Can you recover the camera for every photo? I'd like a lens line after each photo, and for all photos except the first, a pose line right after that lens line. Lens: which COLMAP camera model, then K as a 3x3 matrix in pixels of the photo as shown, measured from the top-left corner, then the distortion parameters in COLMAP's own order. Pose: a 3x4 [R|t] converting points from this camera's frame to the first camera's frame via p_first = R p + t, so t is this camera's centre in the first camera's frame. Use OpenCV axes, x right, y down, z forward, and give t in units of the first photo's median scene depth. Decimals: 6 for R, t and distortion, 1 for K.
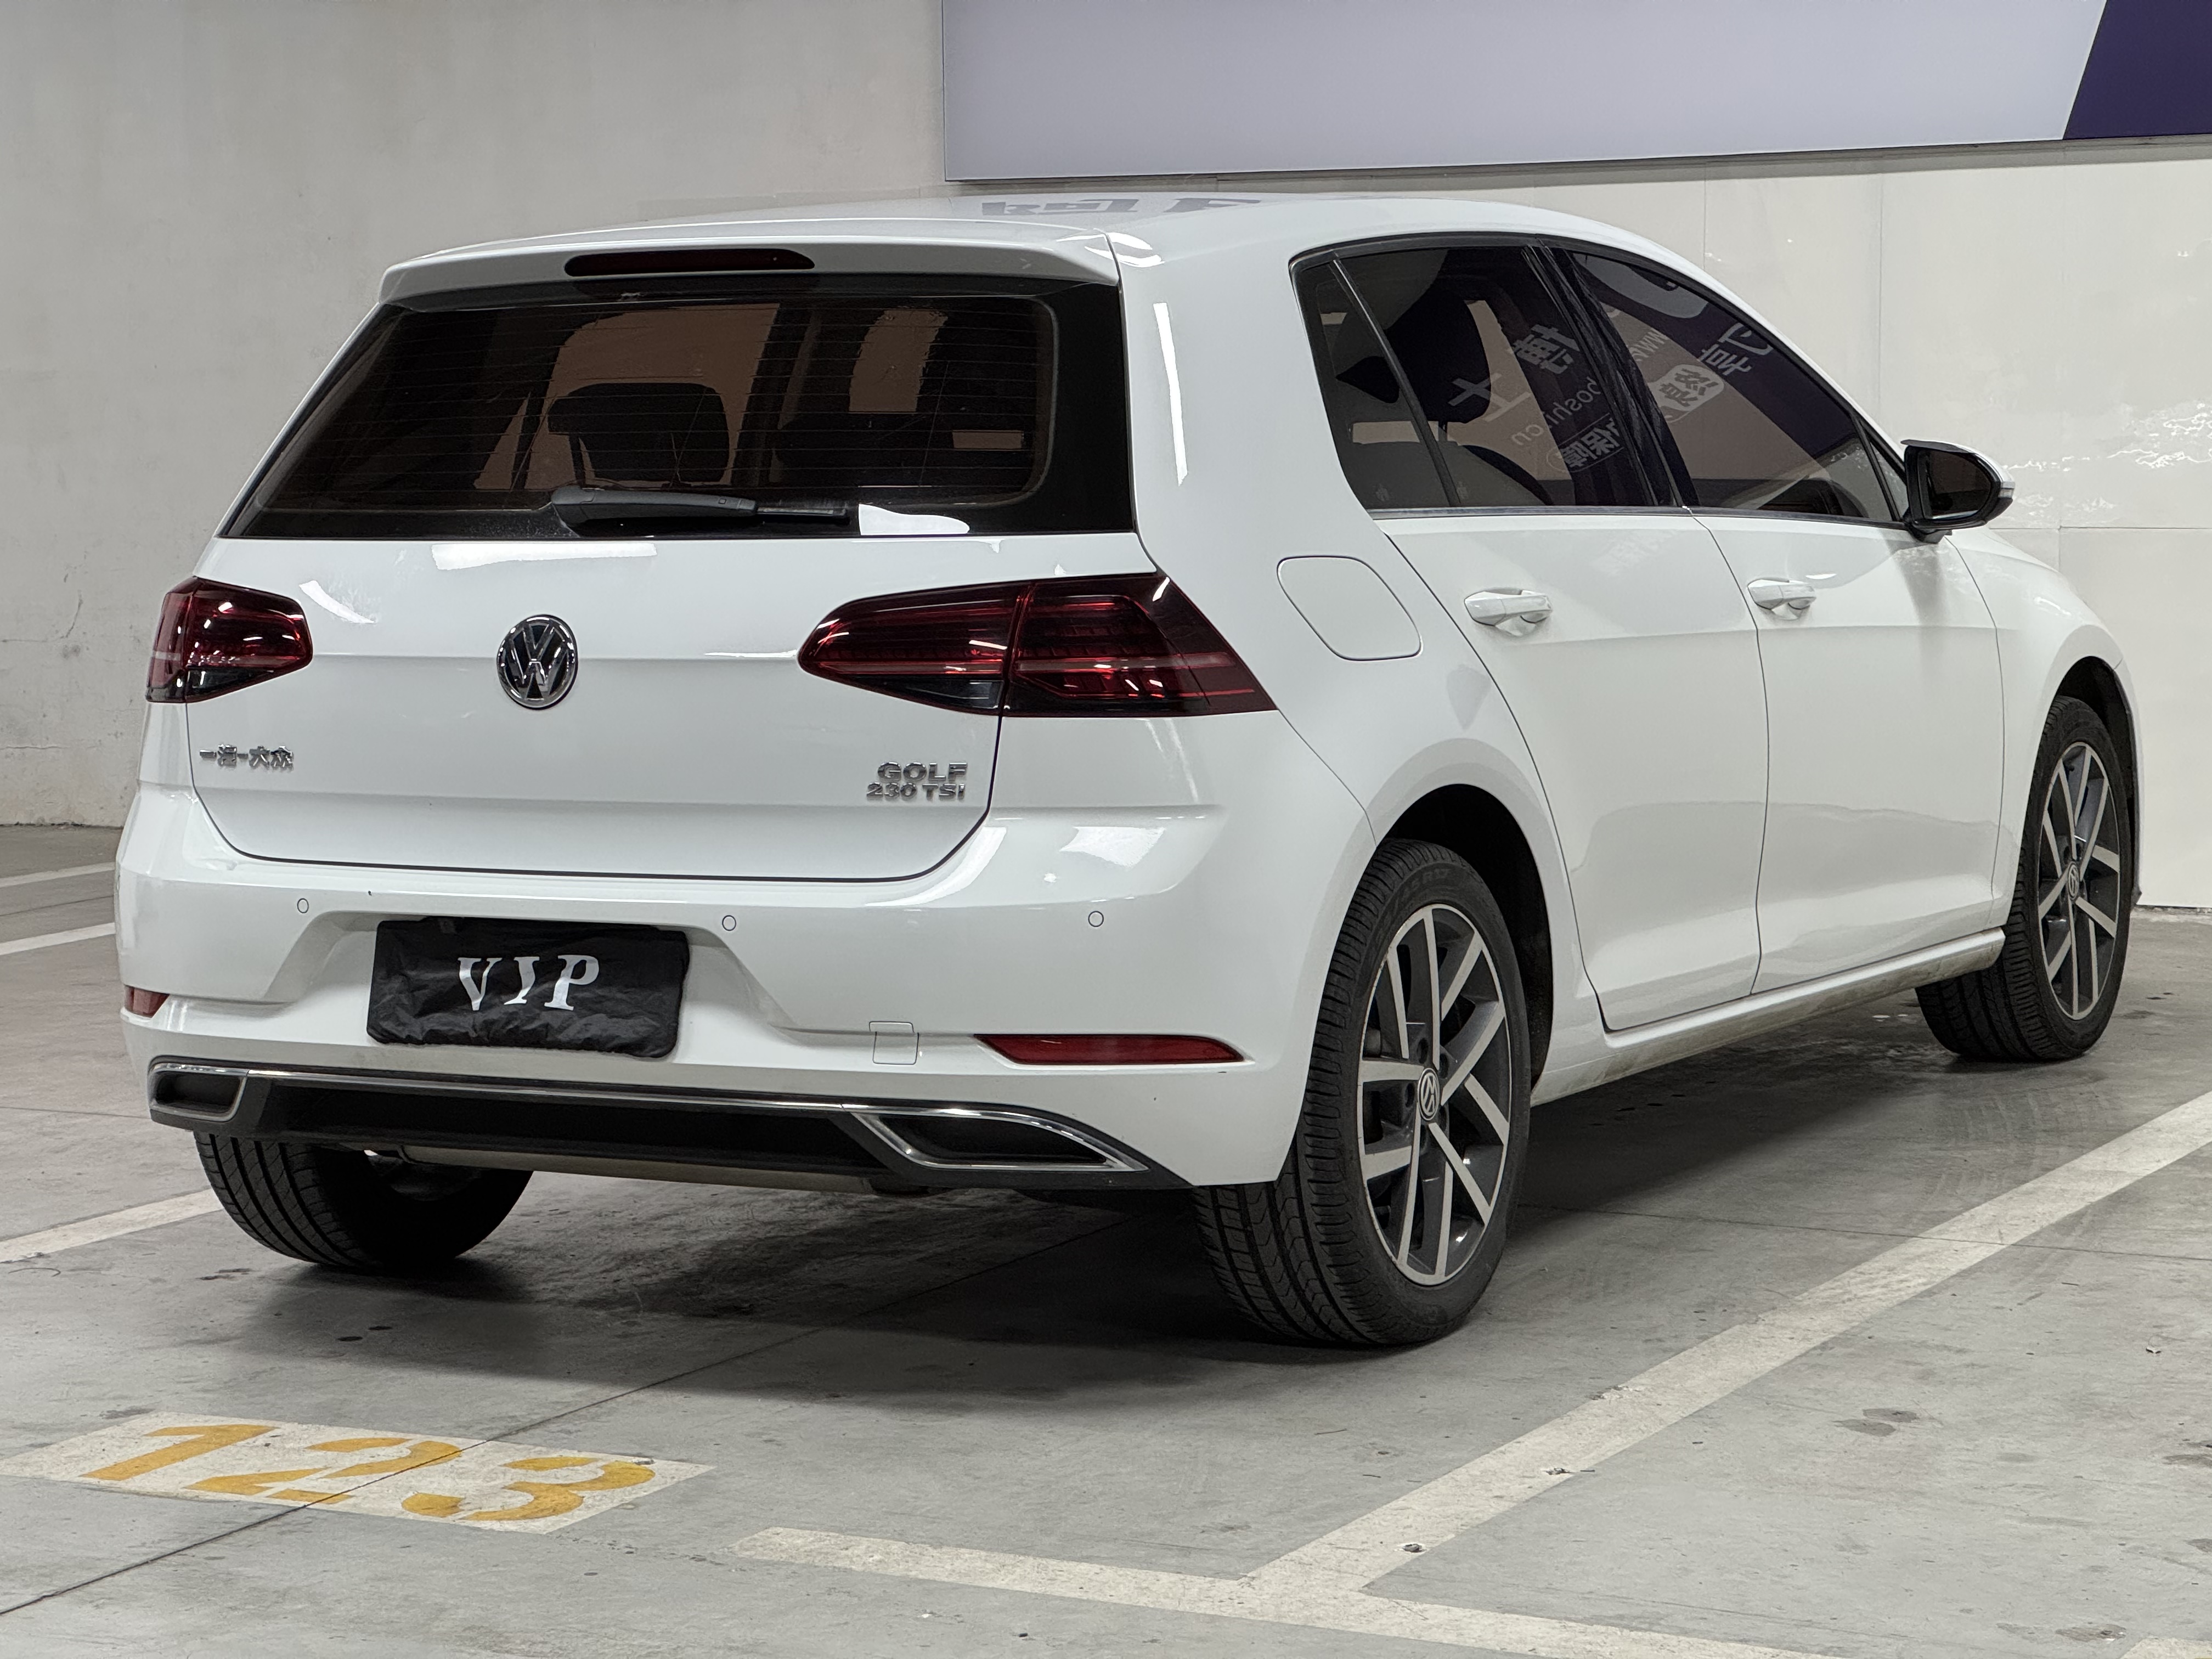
lens RADIAL K [[4775.2, 0, 1102.8], [0, 4775.2, 823.1], [0, 0, 1]] dist [0.126733, 0.000000]
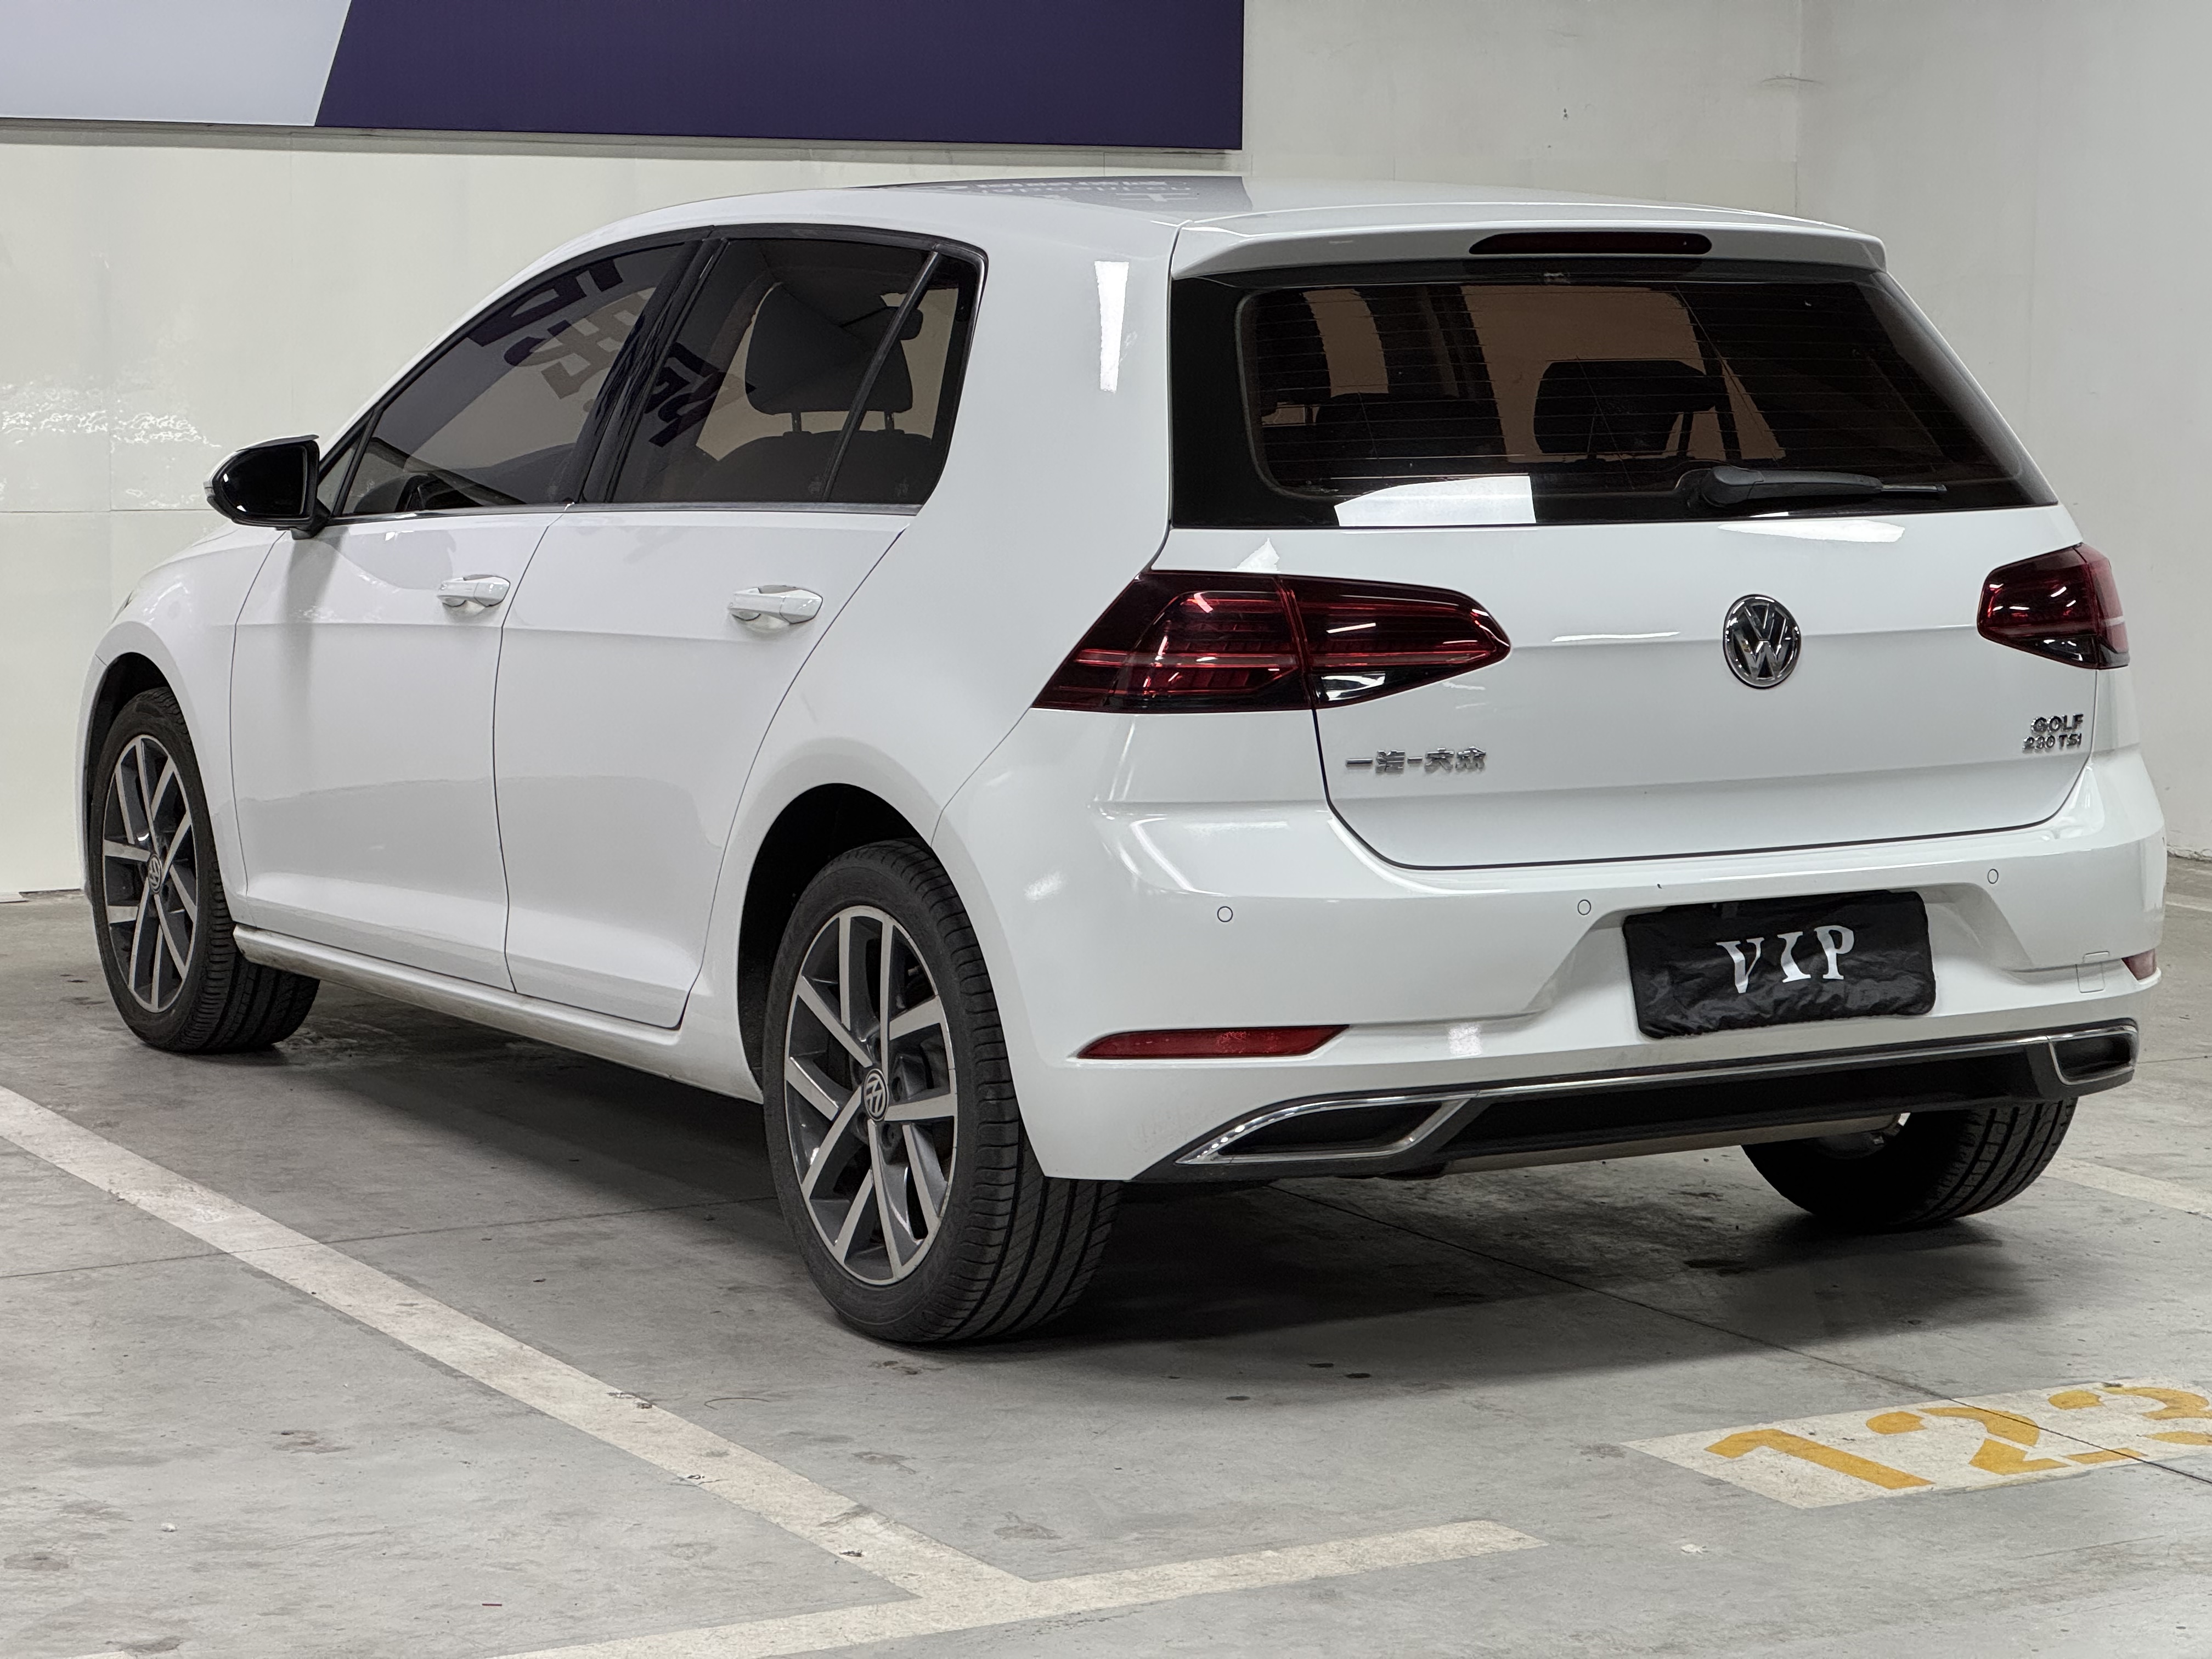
lens RADIAL K [[4775.2, 0, 1108.5], [0, 4775.2, 843.9], [0, 0, 1]] dist [0.126733, 0.000000]
pose [[0.537969, -0.074641, 0.839654, -1.042631], [0.067778, 0.996677, 0.045174, -0.046109], [-0.840235, 0.032608, 0.541240, 0.571847]]
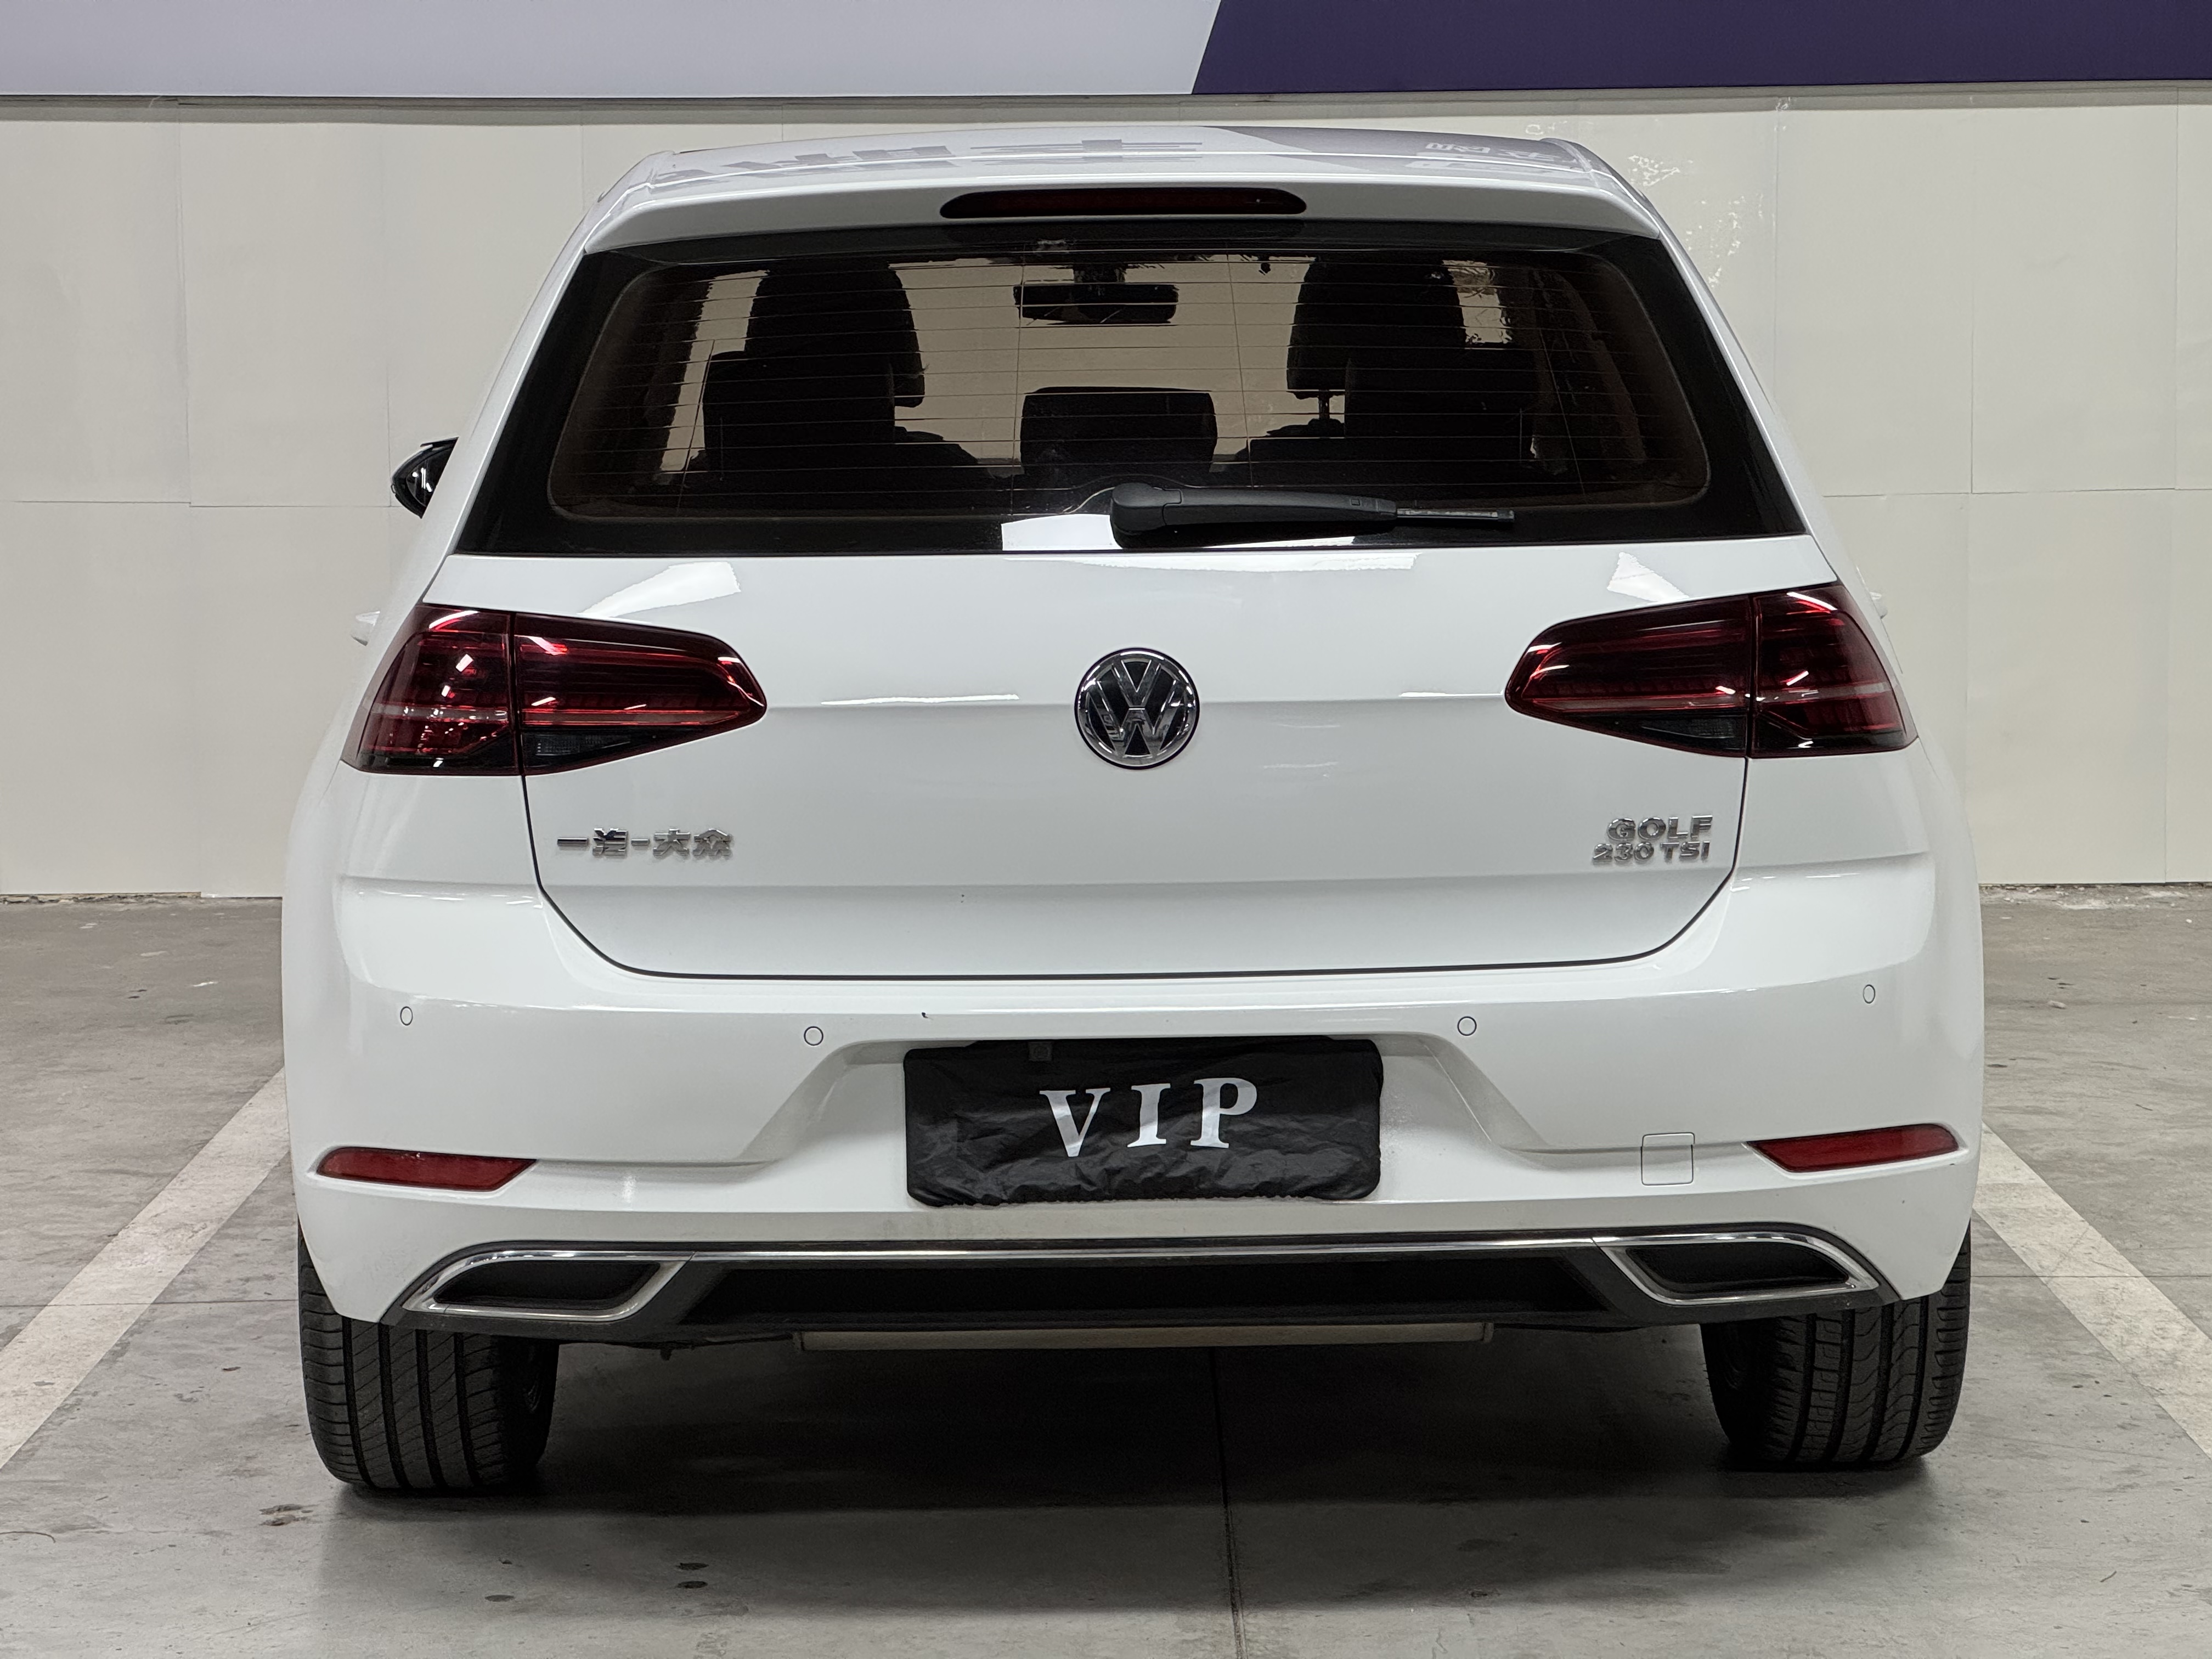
lens RADIAL K [[4775.2, 0, 1102.7], [0, 4775.2, 848.0], [0, 0, 1]] dist [0.126733, 0.000000]
pose [[0.878943, -0.045882, 0.474714, -0.498502], [0.038617, 0.998940, 0.025049, -0.030781], [-0.475360, -0.003684, 0.879783, 0.309653]]
